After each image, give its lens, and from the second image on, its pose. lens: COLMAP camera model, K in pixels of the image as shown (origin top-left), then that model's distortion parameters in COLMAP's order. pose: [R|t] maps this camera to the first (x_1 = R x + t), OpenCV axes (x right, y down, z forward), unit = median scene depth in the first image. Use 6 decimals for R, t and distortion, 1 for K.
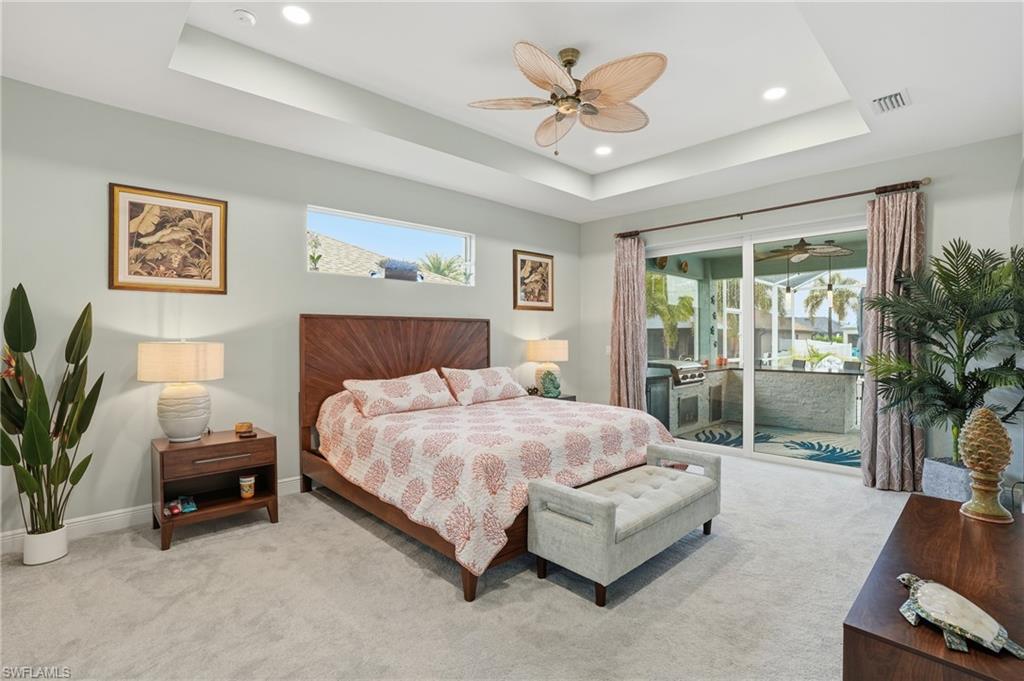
lens RADIAL K [[476.8, 0, 512.0], [0, 476.8, 340.5], [0, 0, 1]] dist [-0.072417, 0.025780]
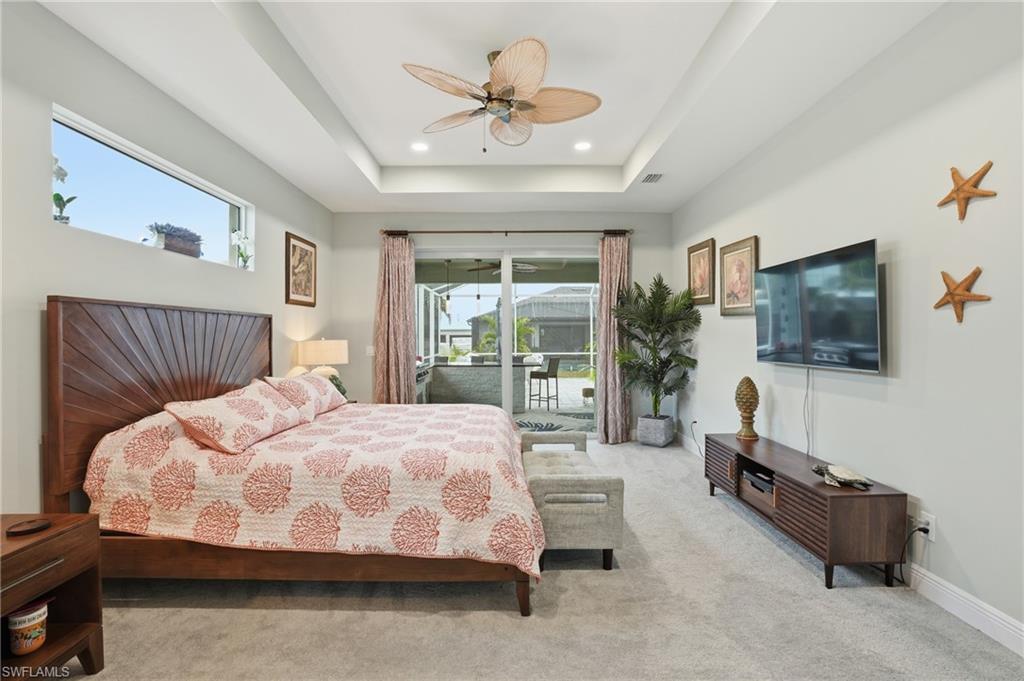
lens RADIAL K [[476.8, 0, 512.0], [0, 476.8, 340.5], [0, 0, 1]] dist [-0.072417, 0.025780]
pose [[0.681815, -0.006562, 0.731495, -0.410969], [0.008007, 0.999967, 0.001507, 0.001022], [-0.731481, 0.004830, 0.681845, 0.195950]]
